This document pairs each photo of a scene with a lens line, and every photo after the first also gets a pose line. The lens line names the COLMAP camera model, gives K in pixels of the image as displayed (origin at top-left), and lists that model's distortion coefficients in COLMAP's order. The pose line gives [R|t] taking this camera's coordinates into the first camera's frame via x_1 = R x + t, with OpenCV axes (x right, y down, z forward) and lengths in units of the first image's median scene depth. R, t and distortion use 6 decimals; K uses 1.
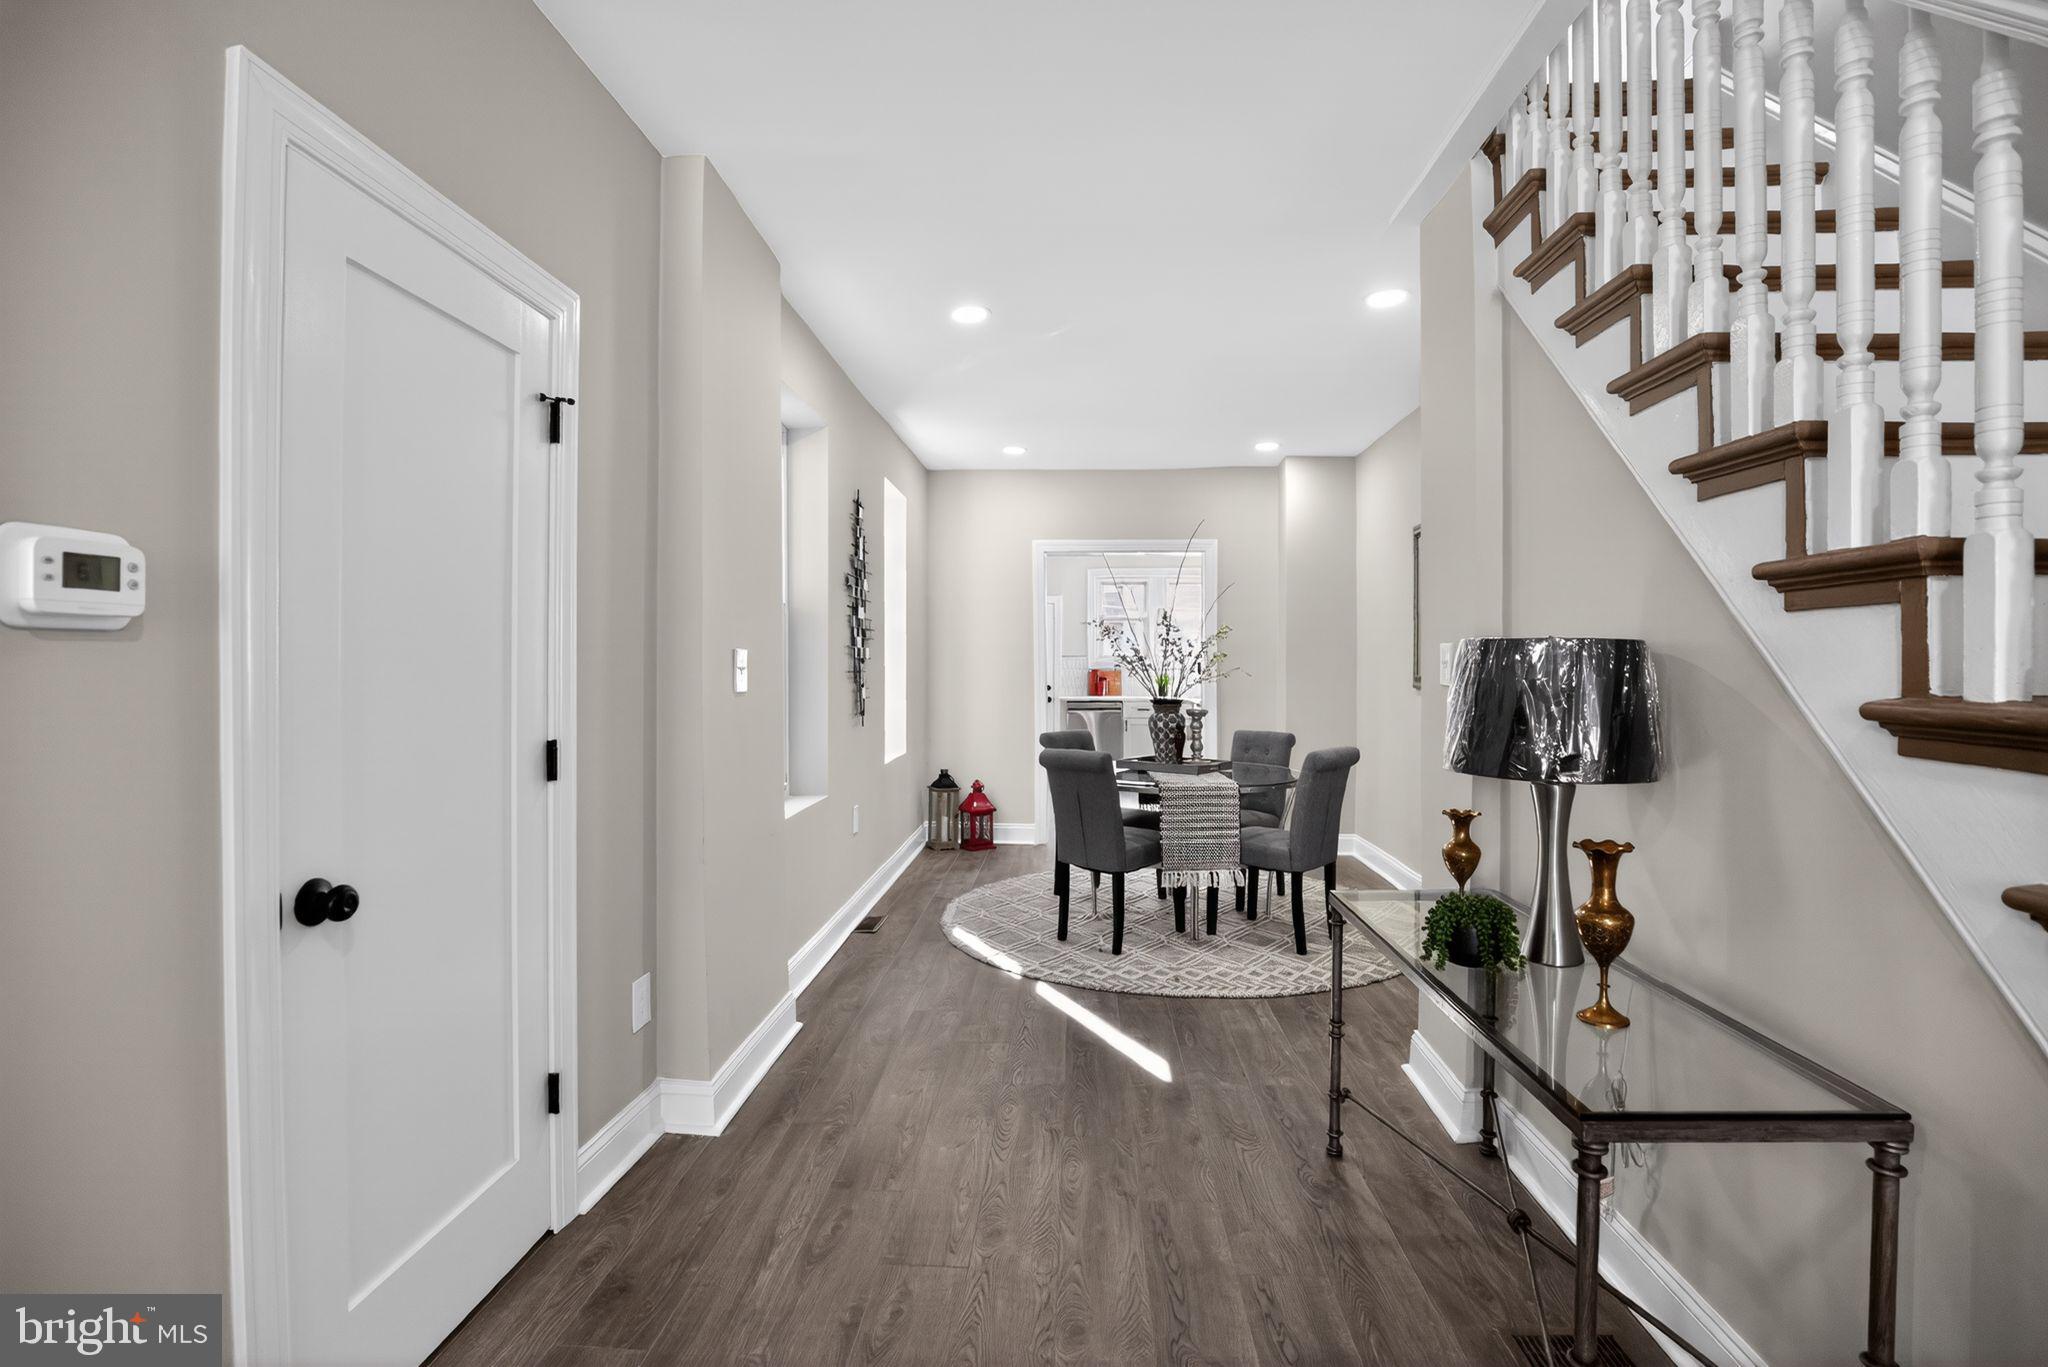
lens RADIAL K [[944.9, 0, 1033.6], [0, 944.9, 688.5], [0, 0, 1]] dist [-0.024798, -0.000201]
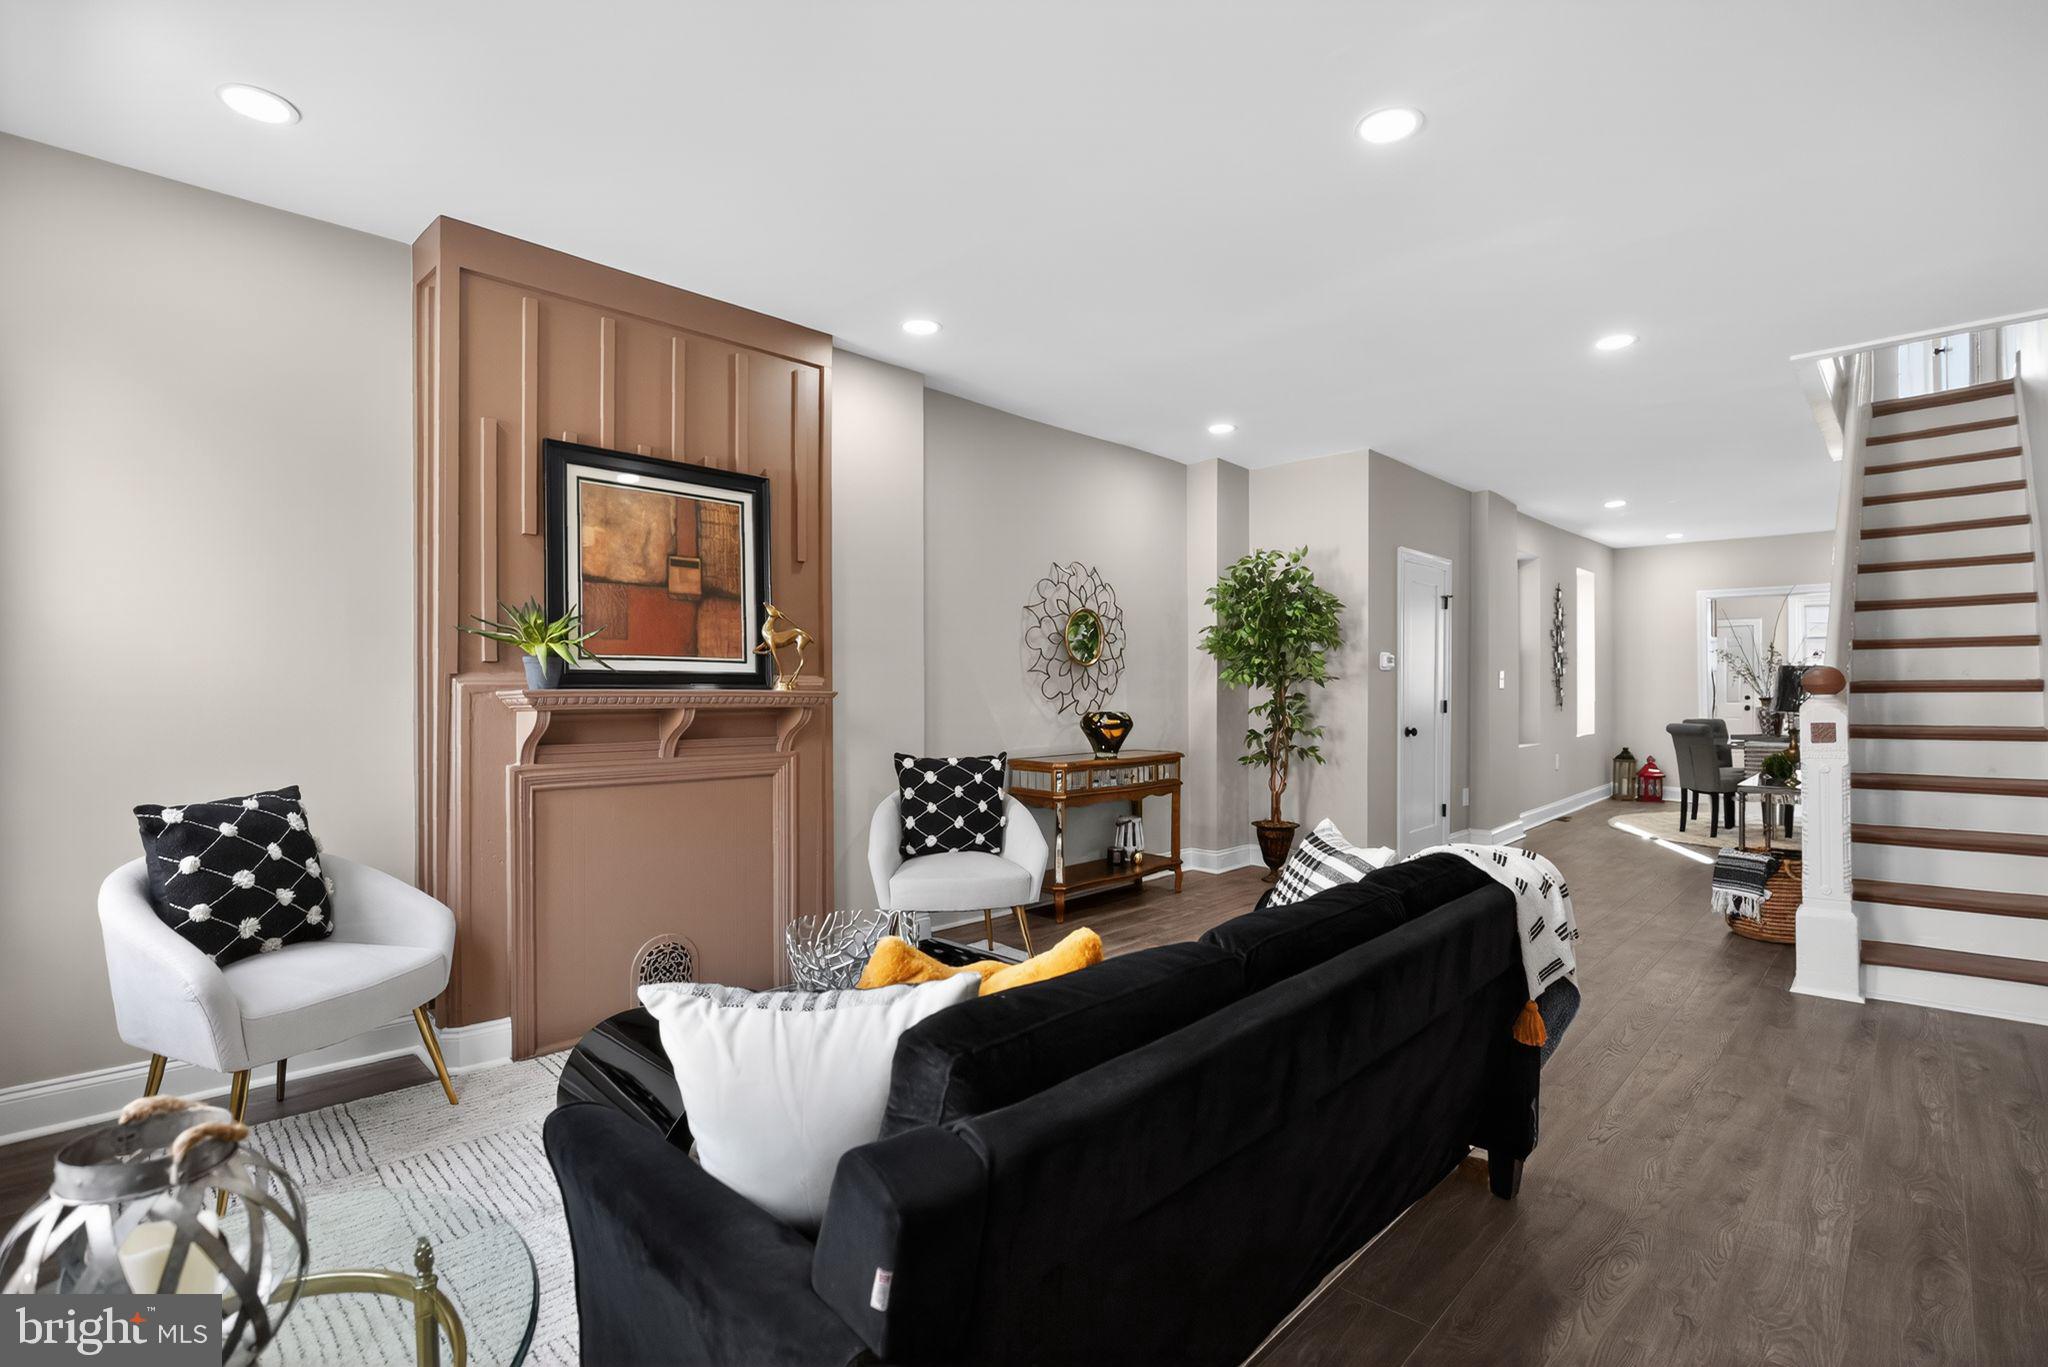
lens RADIAL K [[944.9, 0, 1033.6], [0, 944.9, 688.5], [0, 0, 1]] dist [-0.024798, -0.000201]
pose [[0.756358, 0.000202, -0.654158, 0.229012], [-0.012162, 0.999831, -0.013753, 0.032336], [0.654045, 0.018358, 0.756233, -1.020564]]
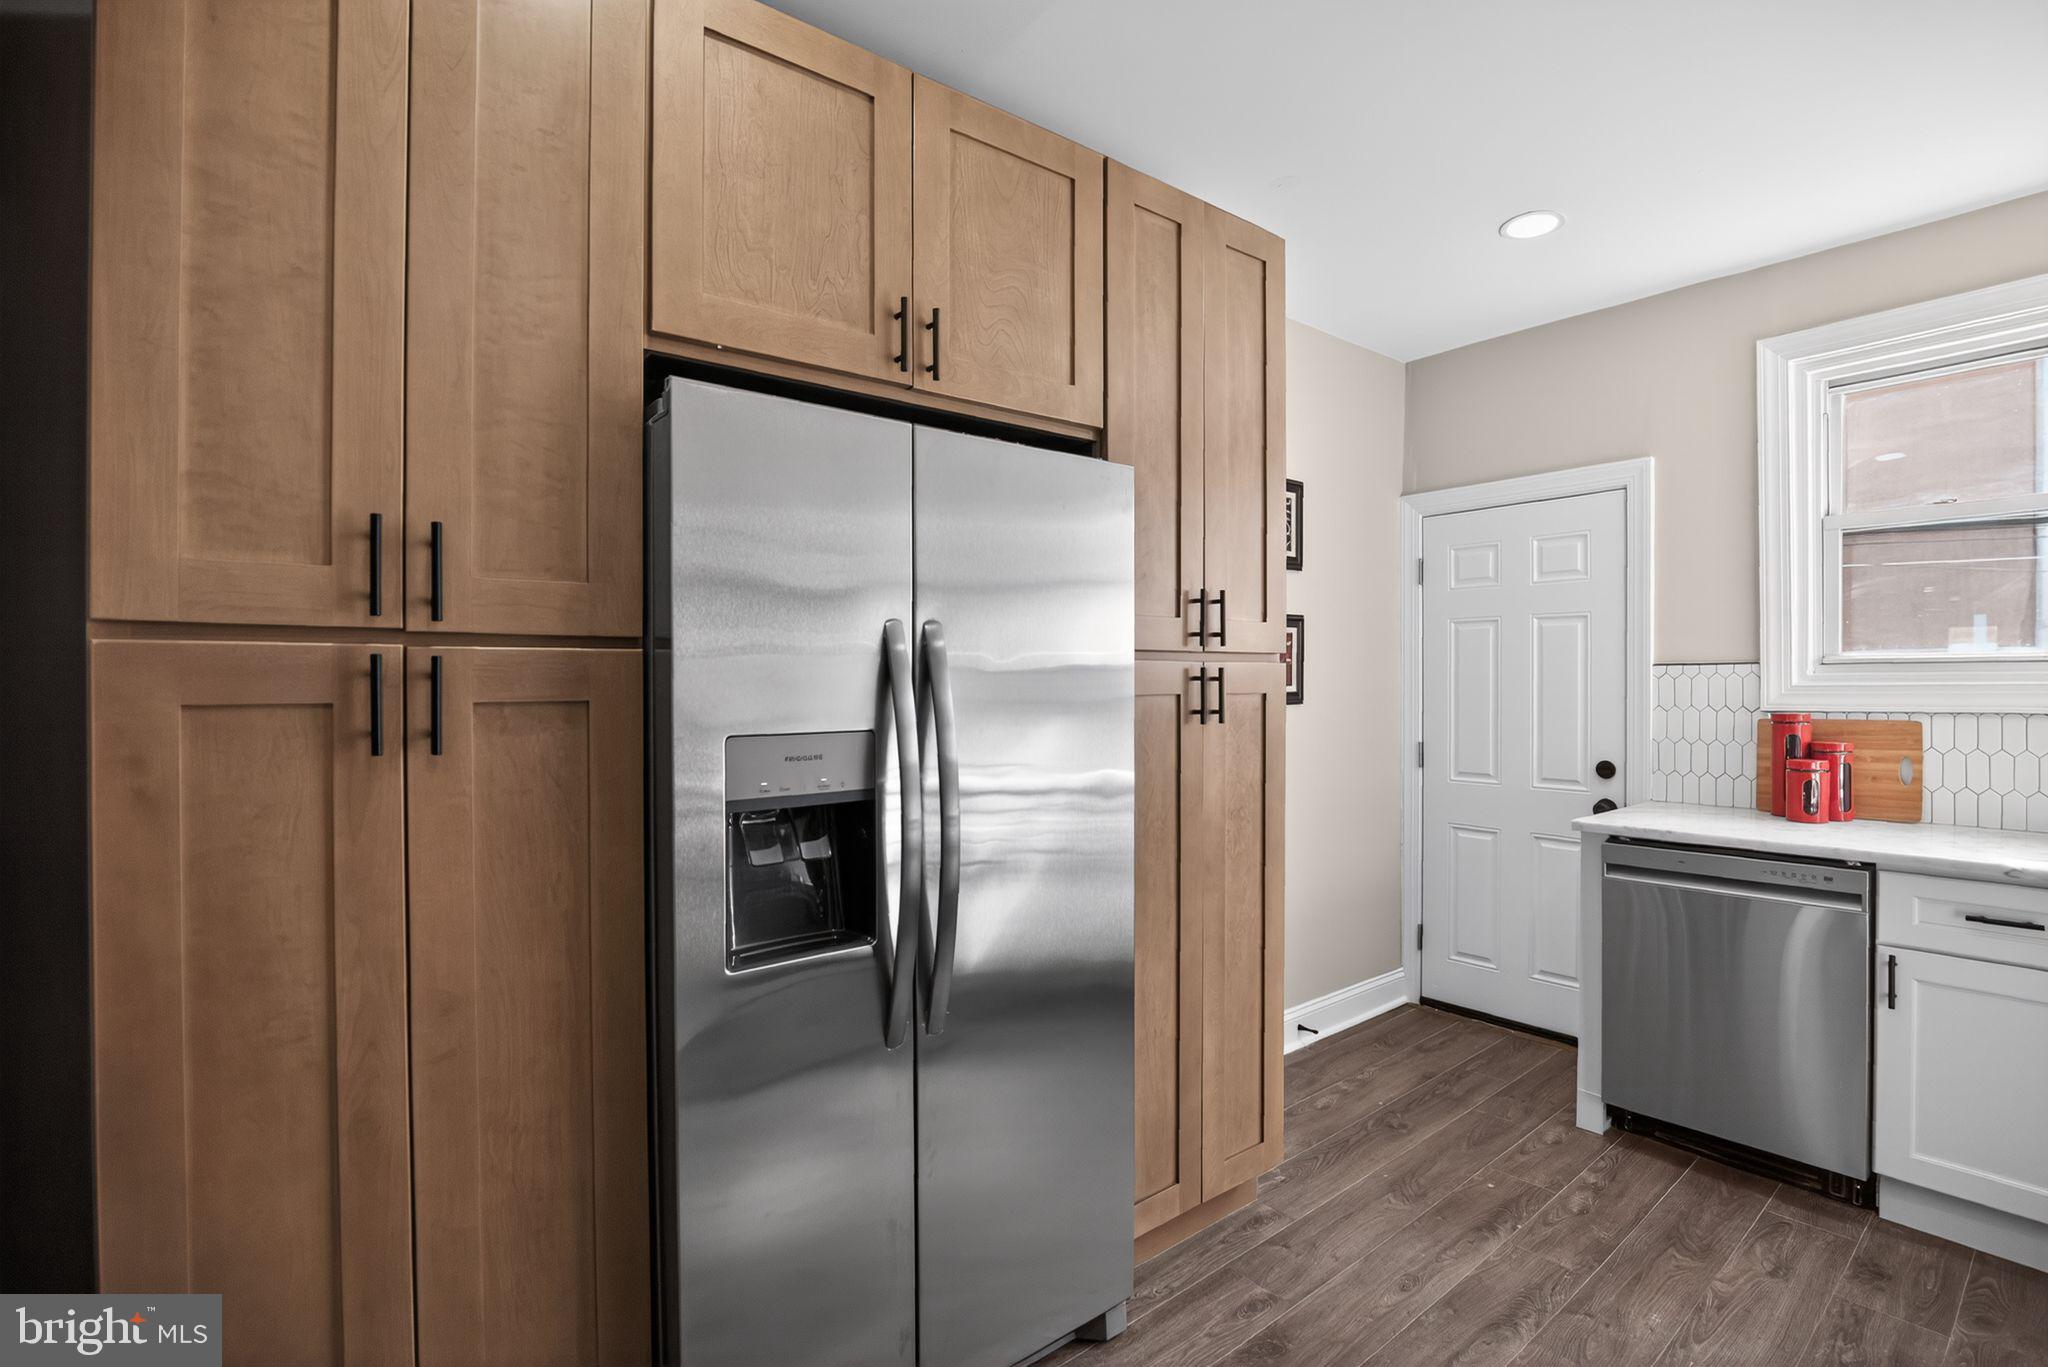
lens RADIAL K [[950.6, 0, 1026.0], [0, 950.6, 688.6], [0, 0, 1]] dist [-0.047362, 0.012209]
pose [[0.659046, 0.006176, -0.752077, 0.264167], [-0.015966, 0.999856, -0.005780, -0.050061], [0.751933, 0.015817, 0.659050, 1.507127]]
